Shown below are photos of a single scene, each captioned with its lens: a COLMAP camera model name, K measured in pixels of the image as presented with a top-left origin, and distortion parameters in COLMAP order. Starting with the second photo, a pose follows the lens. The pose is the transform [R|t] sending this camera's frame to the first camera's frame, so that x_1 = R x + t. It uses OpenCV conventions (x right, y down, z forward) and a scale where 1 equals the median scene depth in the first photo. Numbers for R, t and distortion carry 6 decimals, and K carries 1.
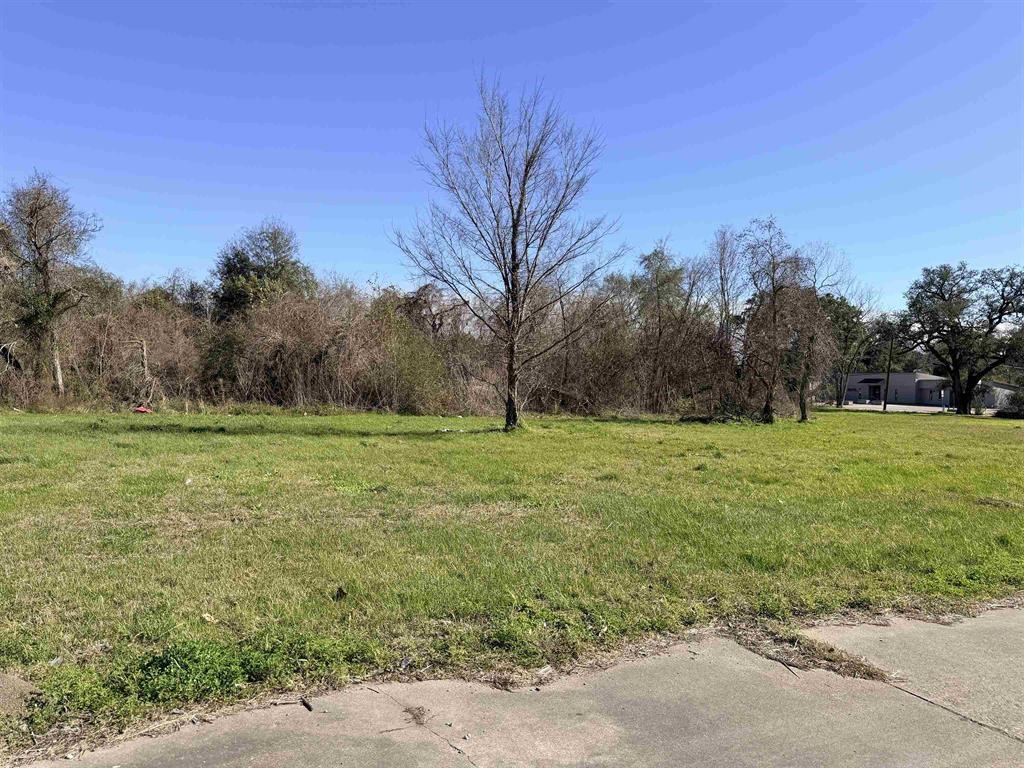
lens RADIAL K [[705.0, 0, 512.0], [0, 705.0, 384.0], [0, 0, 1]] dist [0.056210, -0.077544]
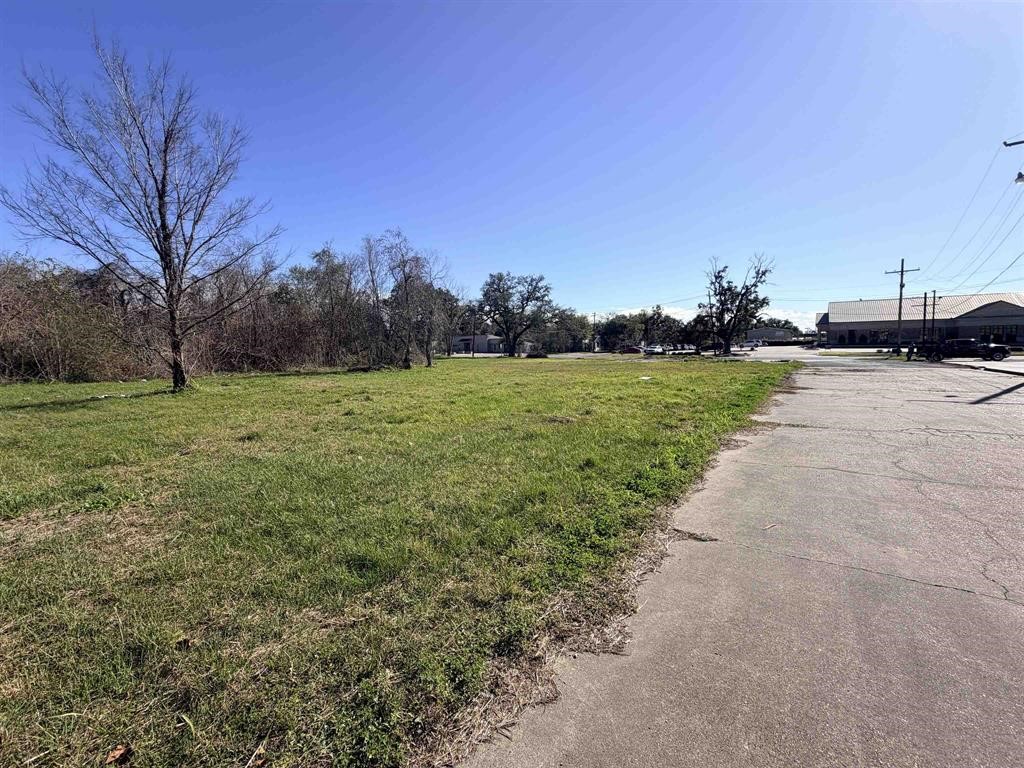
lens RADIAL K [[446.5, 0, 512.0], [0, 446.5, 384.0], [0, 0, 1]] dist [0.001824, 0.000180]
pose [[0.839637, -0.080183, 0.537197, 0.022481], [0.033291, 0.994781, 0.096450, 0.001776], [-0.542127, -0.063099, 0.837924, 0.052456]]
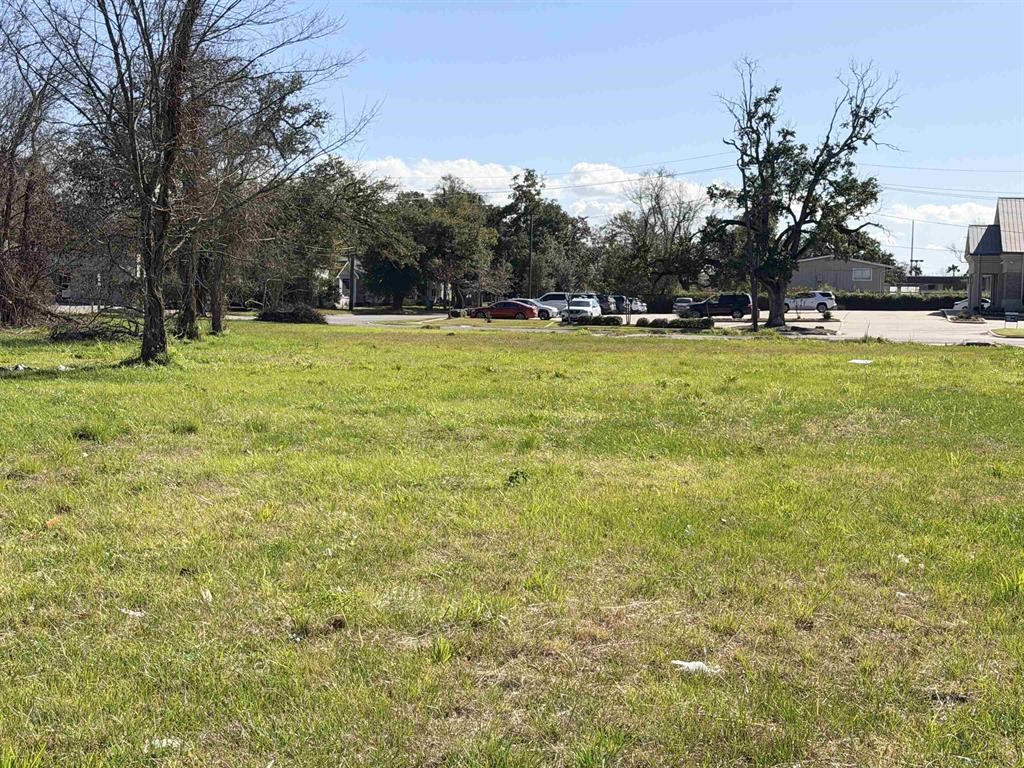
lens RADIAL K [[1643.8, 0, 512.0], [0, 1643.8, 384.0], [0, 0, 1]] dist [0.181642, 0.002925]
pose [[0.588952, -0.053768, 0.806378, -0.389955], [-0.010534, 0.997189, 0.074185, -0.007550], [-0.808100, -0.052186, 0.586730, -0.010037]]
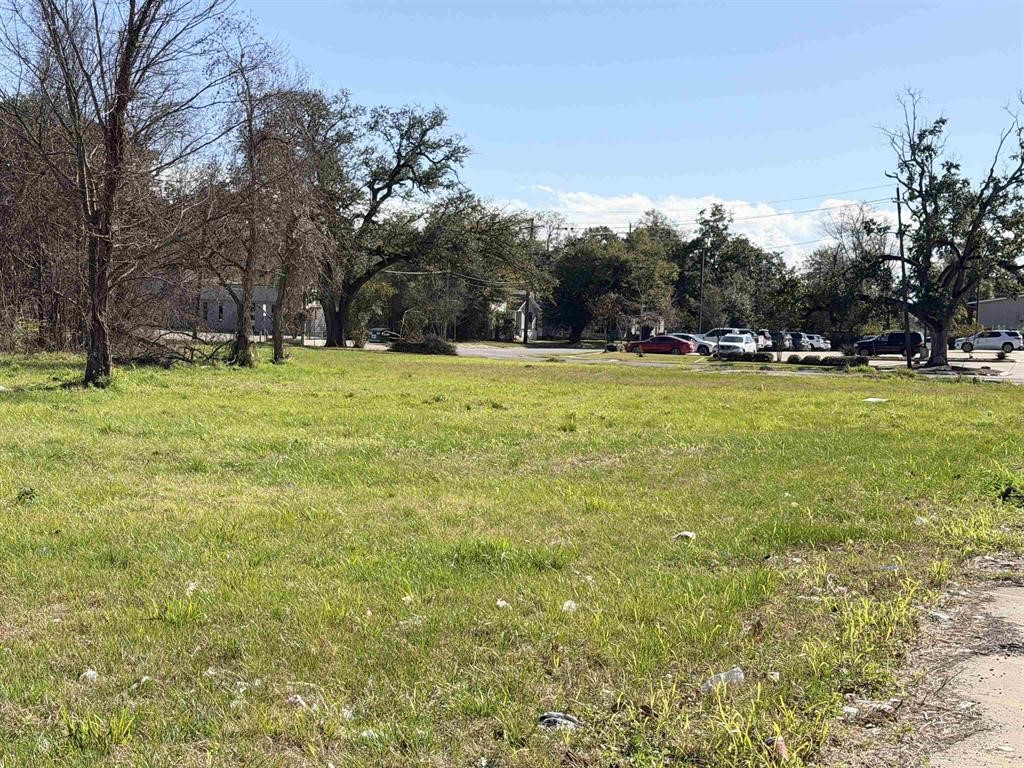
lens RADIAL K [[1643.8, 0, 512.0], [0, 1643.8, 384.0], [0, 0, 1]] dist [0.181642, 0.002925]
pose [[0.697927, -0.024559, 0.715748, -0.318419], [-0.021362, 0.998253, 0.055083, -0.007162], [-0.715850, -0.053734, 0.696183, -0.087618]]
